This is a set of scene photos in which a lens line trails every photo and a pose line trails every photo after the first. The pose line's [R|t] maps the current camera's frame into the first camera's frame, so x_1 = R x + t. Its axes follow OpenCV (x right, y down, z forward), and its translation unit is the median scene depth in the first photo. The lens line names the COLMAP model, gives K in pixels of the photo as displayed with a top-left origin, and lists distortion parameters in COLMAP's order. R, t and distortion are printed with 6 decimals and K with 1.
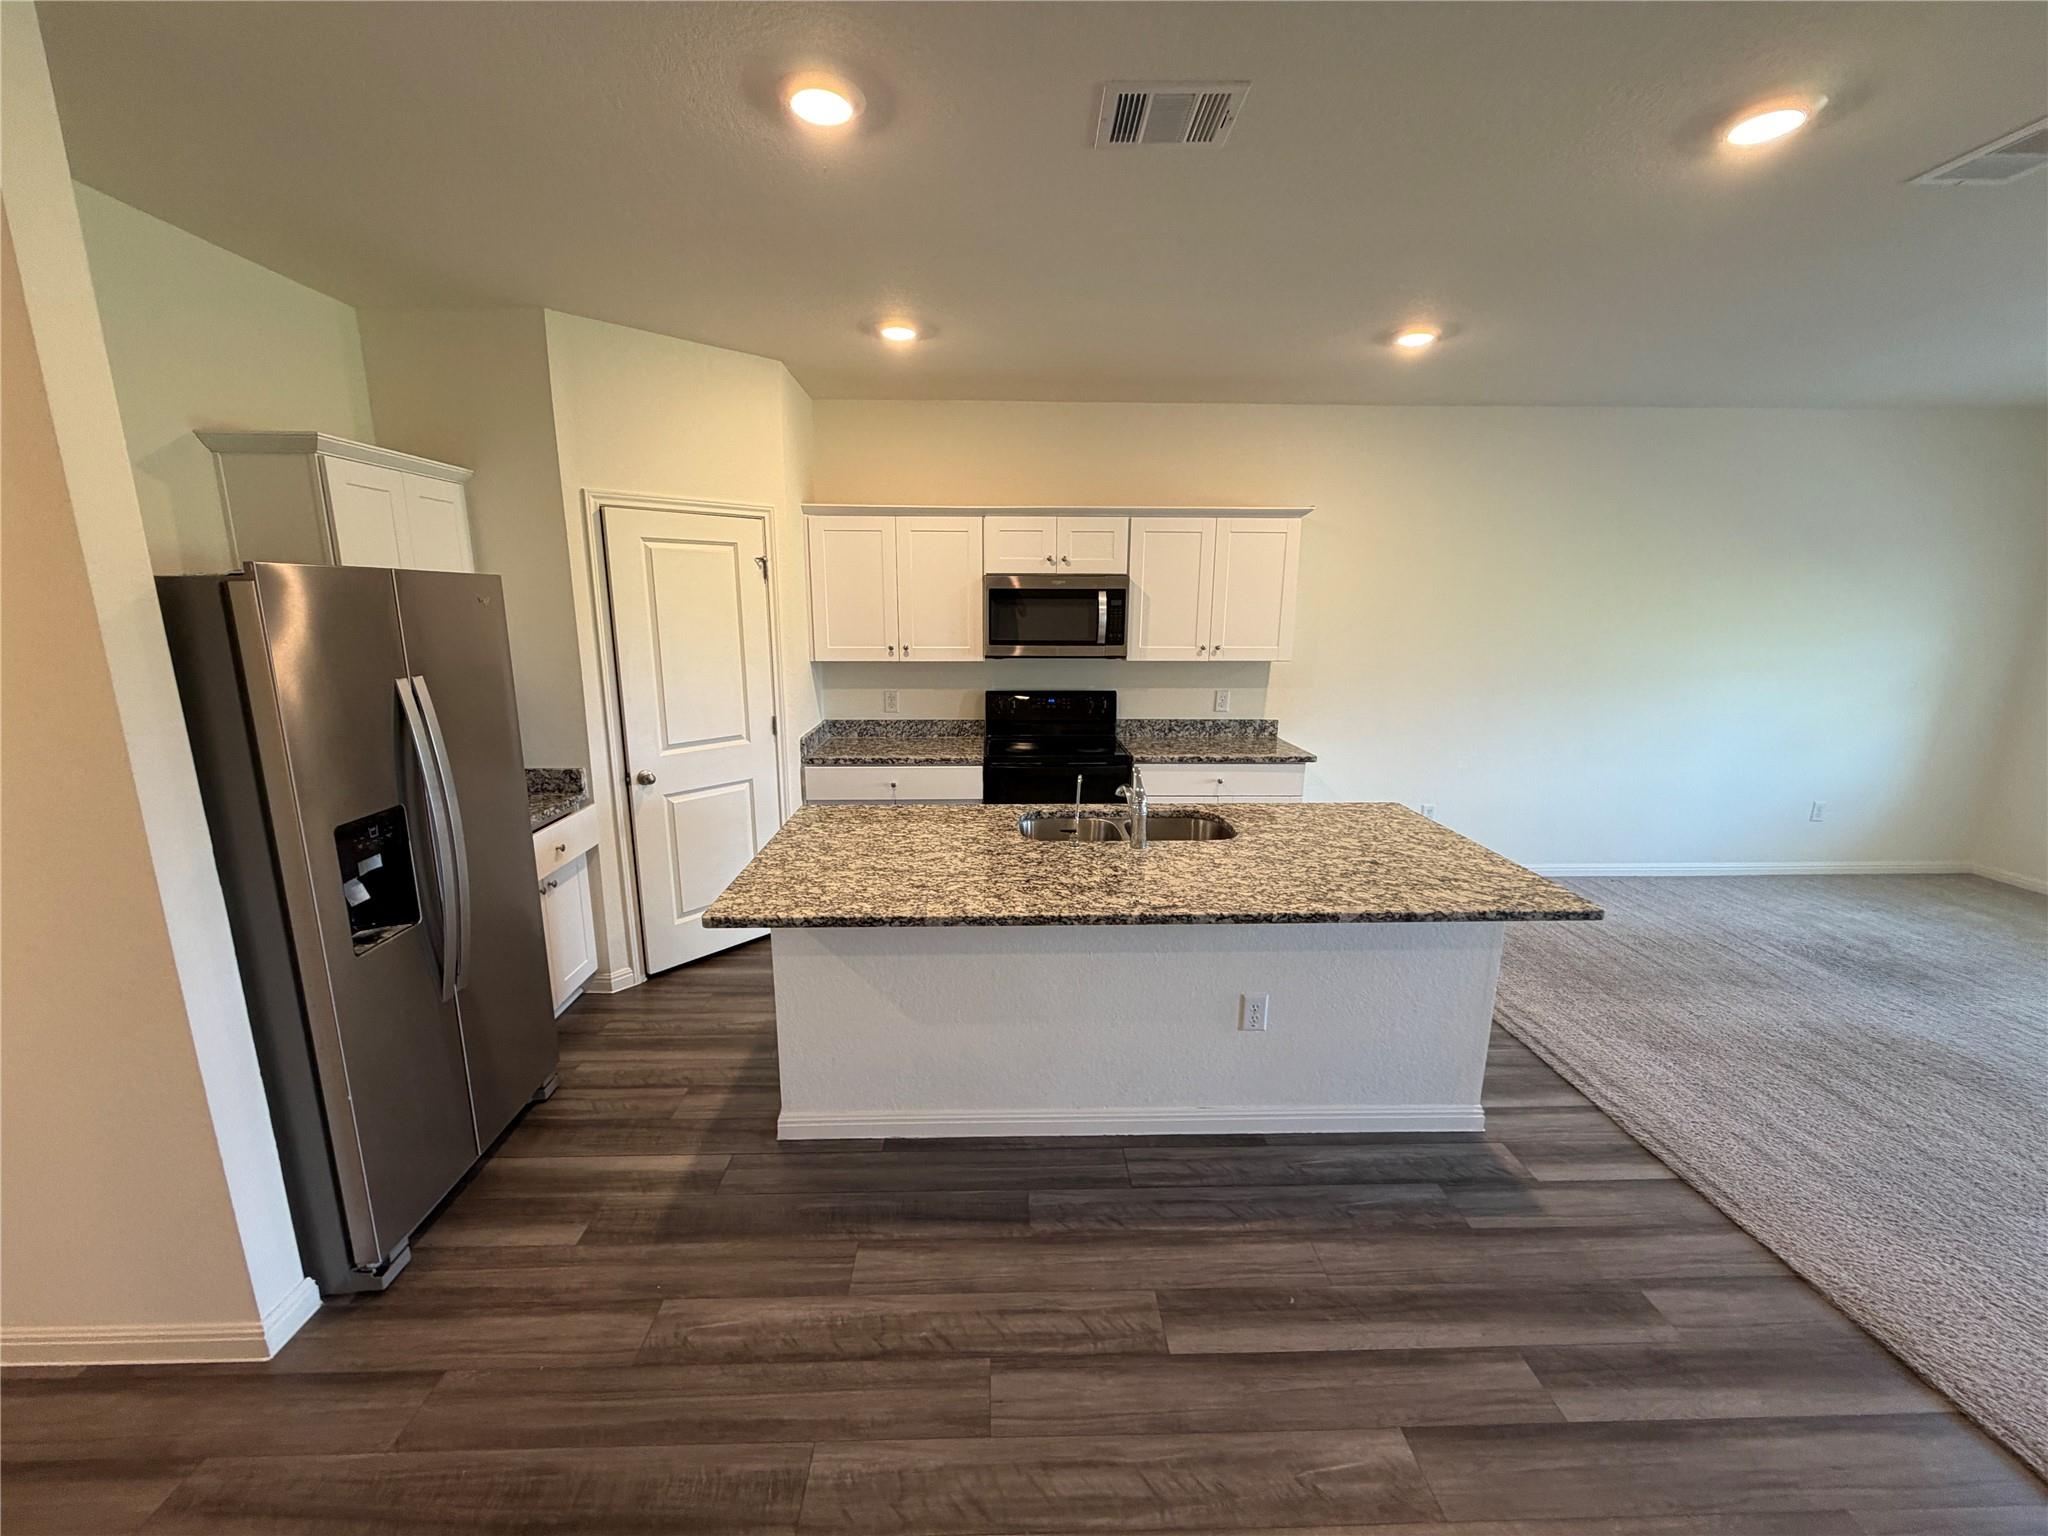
lens RADIAL K [[816.3, 0, 1017.3], [0, 816.3, 771.1], [0, 0, 1]] dist [-0.000685, 0.000032]
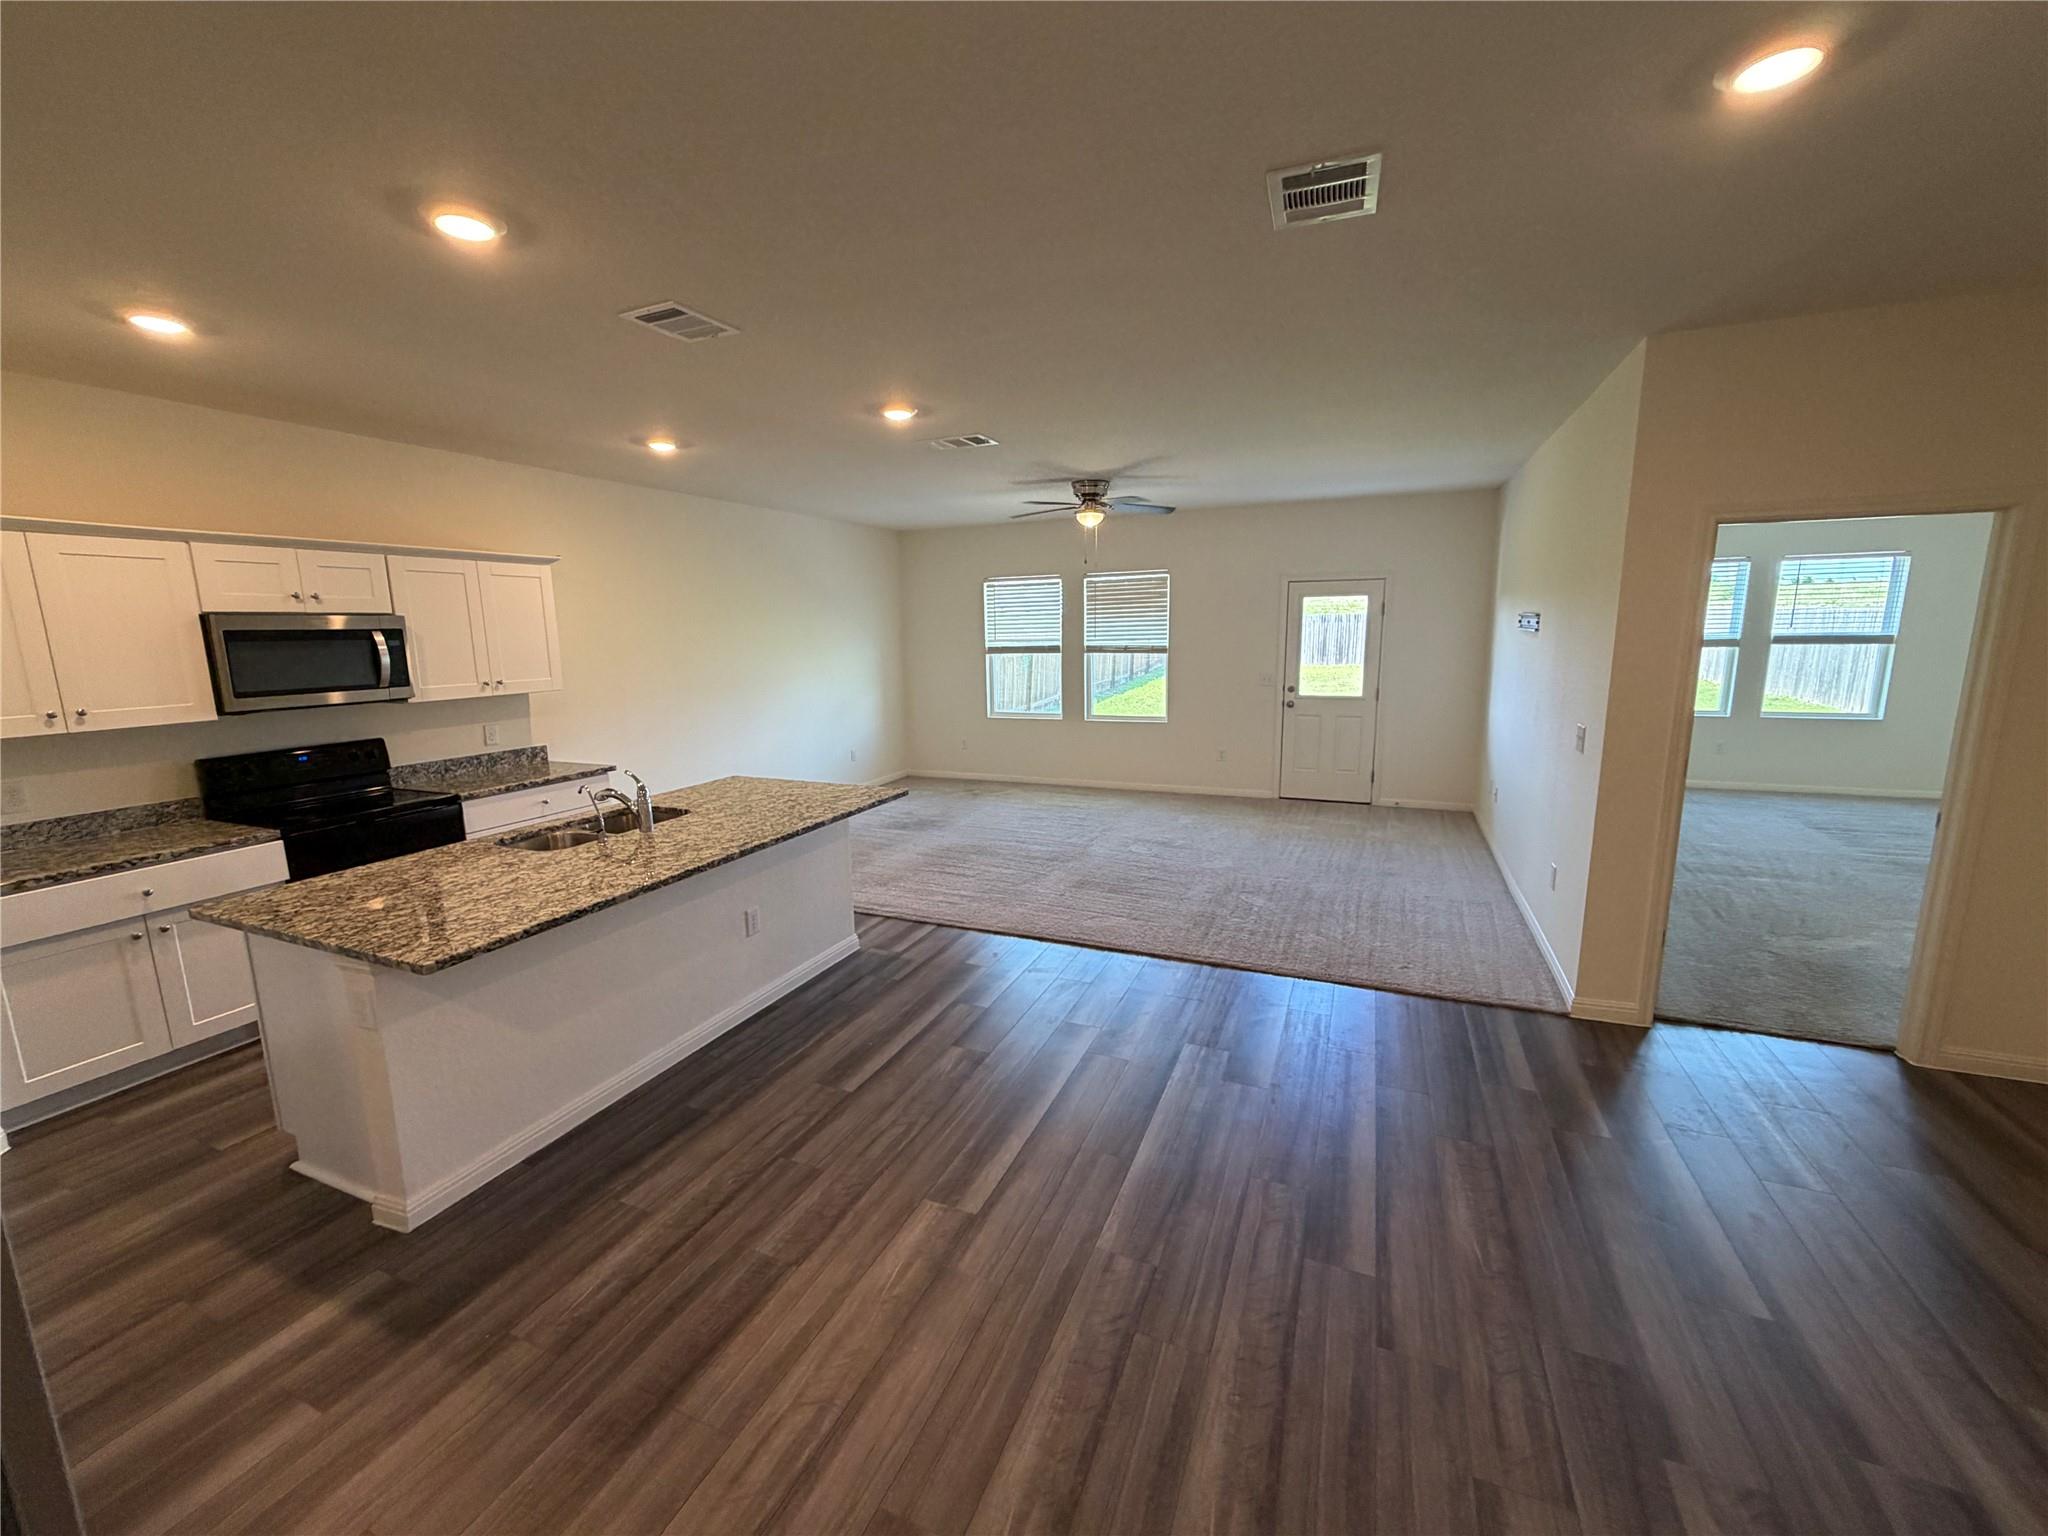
lens RADIAL K [[816.3, 0, 1018.1], [0, 816.3, 771.2], [0, 0, 1]] dist [-0.000685, 0.000032]
pose [[0.421097, -0.168637, 0.891201, -0.589822], [0.204634, 0.974894, 0.087783, 0.007741], [-0.883630, 0.145404, 0.445034, -0.065086]]
